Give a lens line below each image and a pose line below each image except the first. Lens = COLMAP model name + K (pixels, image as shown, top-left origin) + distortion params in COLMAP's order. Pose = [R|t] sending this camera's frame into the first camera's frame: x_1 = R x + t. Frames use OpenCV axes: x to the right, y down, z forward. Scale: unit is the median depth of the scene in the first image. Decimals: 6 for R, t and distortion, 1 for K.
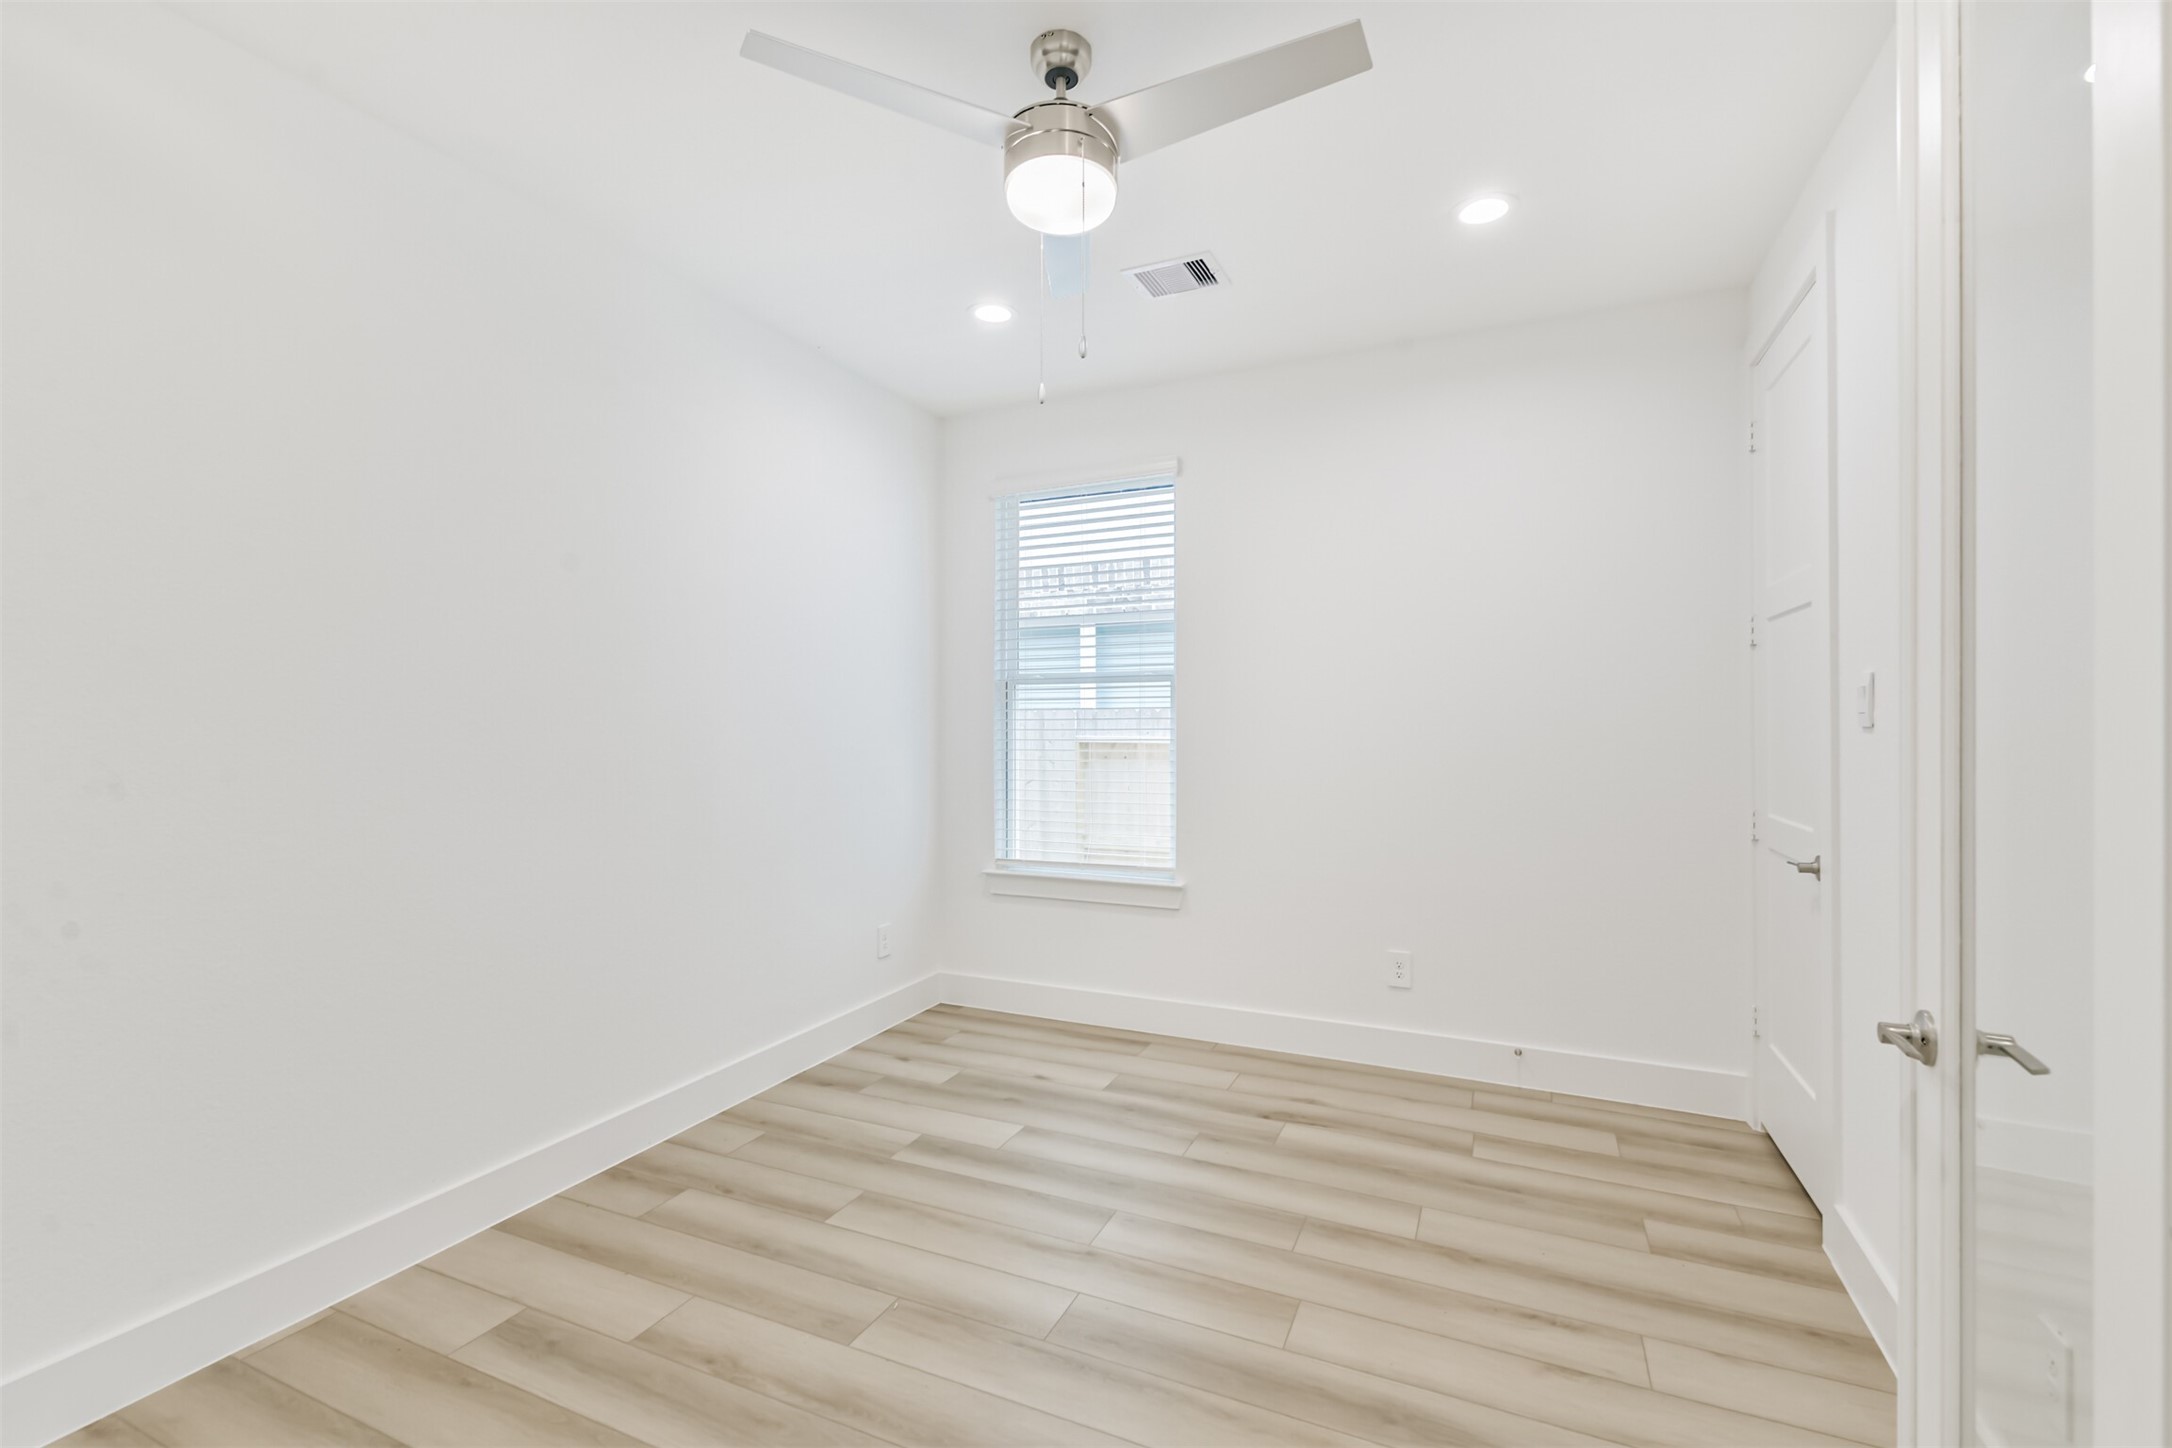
lens RADIAL K [[940.5, 0, 1084.4], [0, 940.5, 720.1], [0, 0, 1]] dist [0.016177, -0.006266]
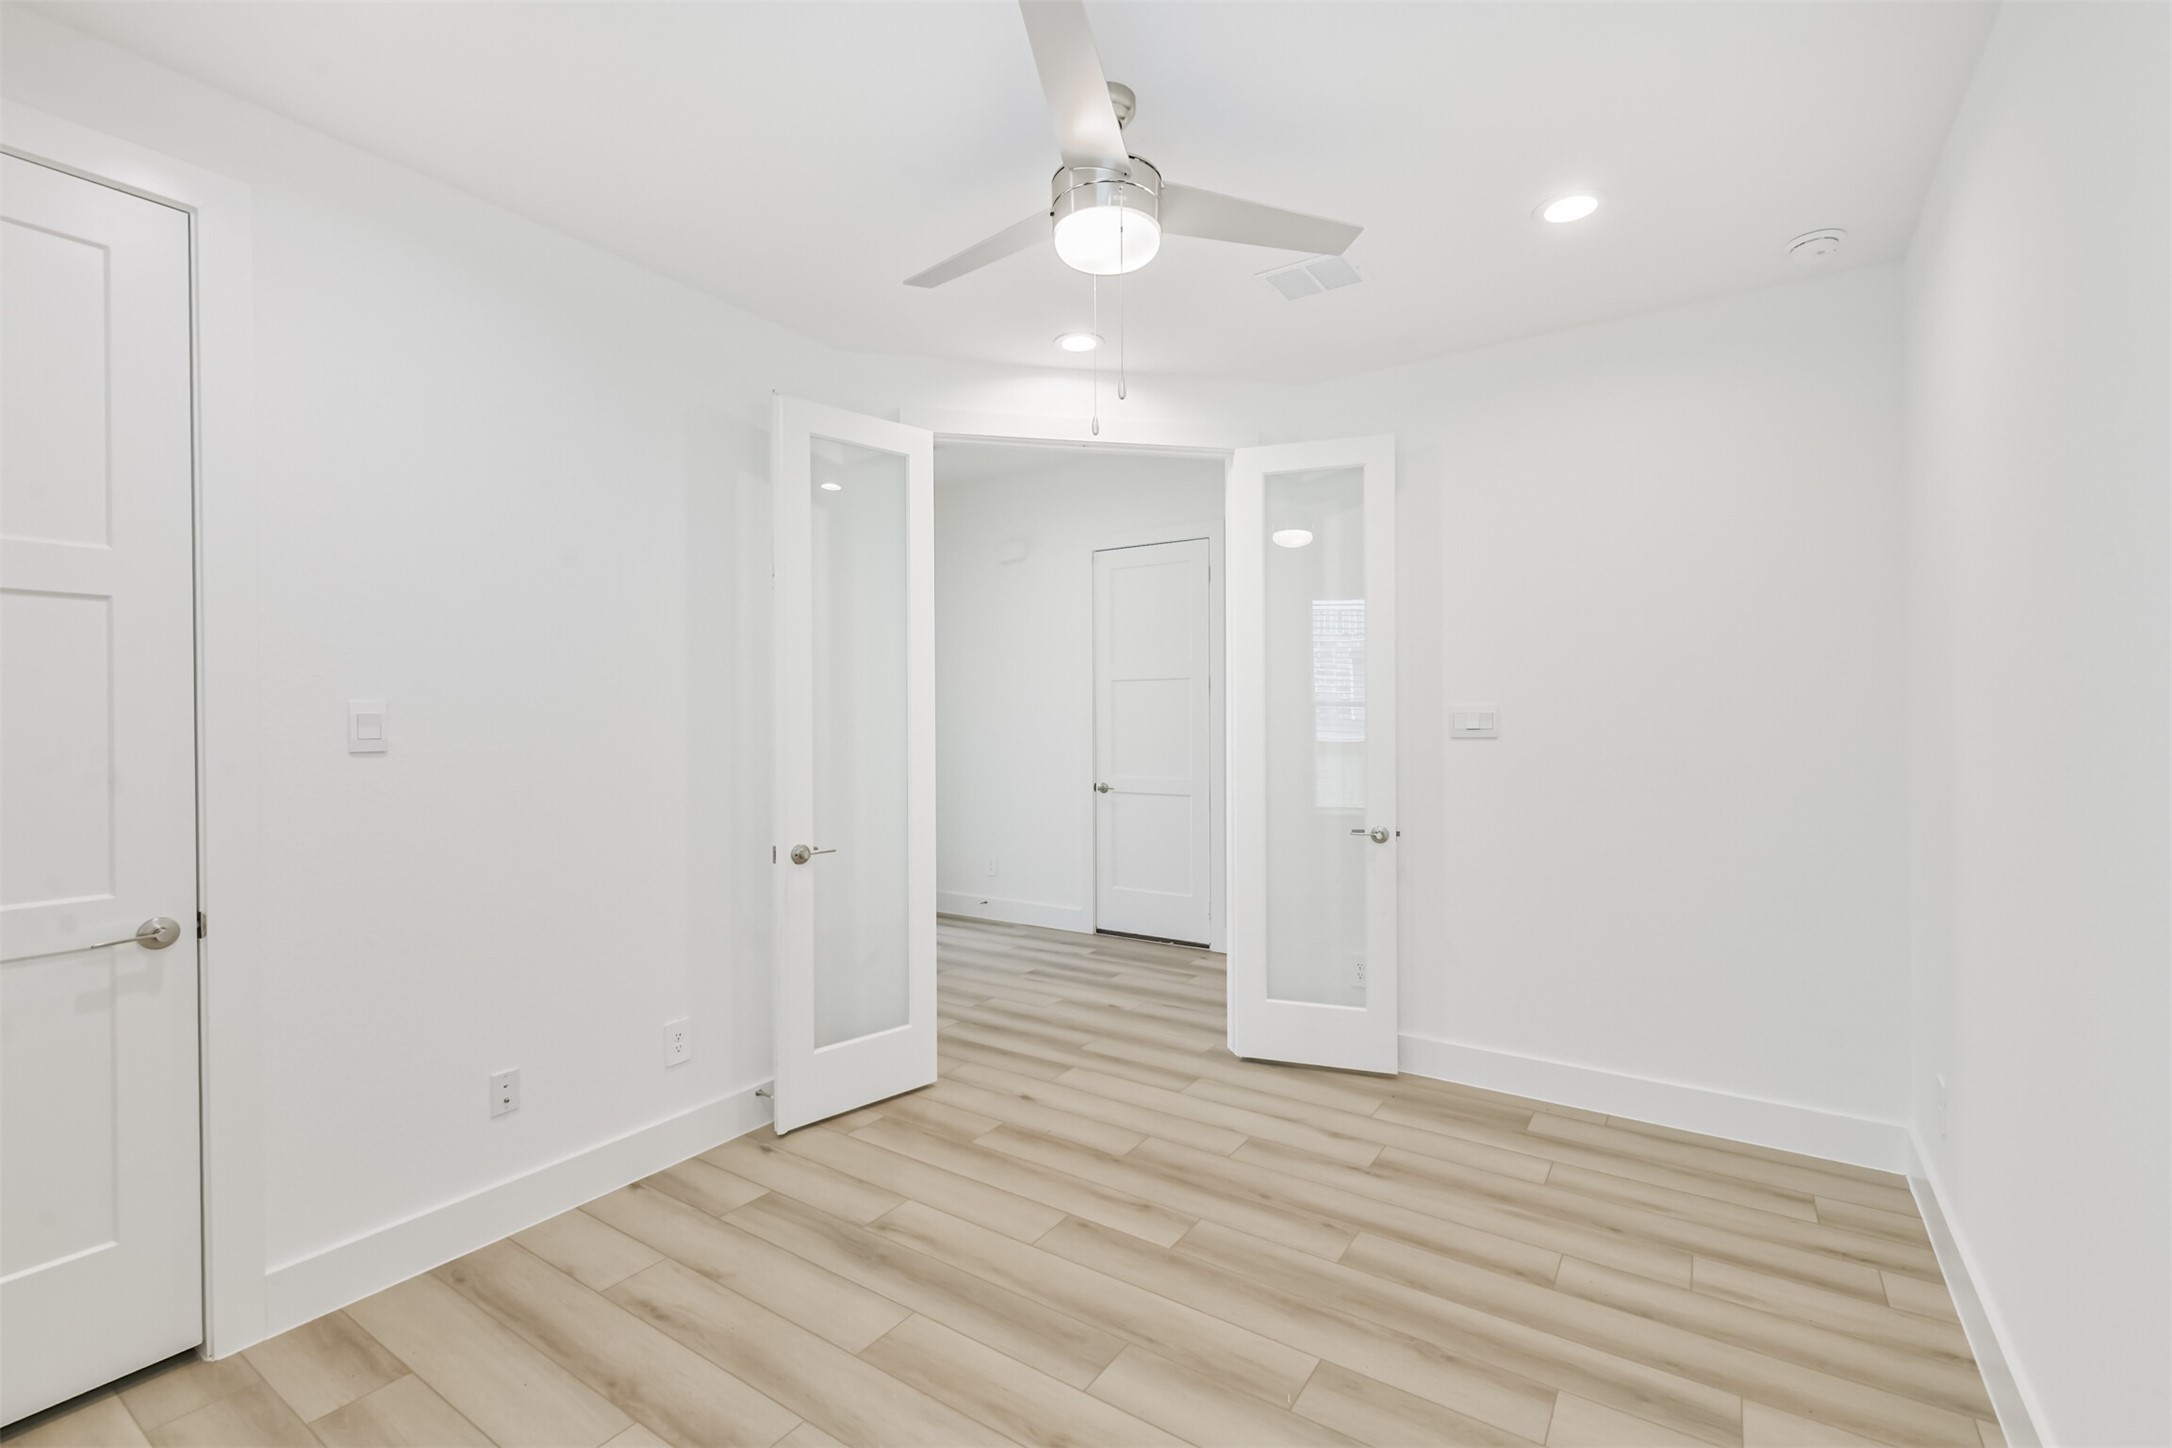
lens RADIAL K [[940.5, 0, 1089.6], [0, 940.5, 713.0], [0, 0, 1]] dist [0.016177, -0.006266]
pose [[-0.986805, 0.002255, 0.161895, -0.174935], [0.003695, 0.999956, 0.008590, -0.044754], [-0.161869, 0.009075, -0.986771, 2.082693]]
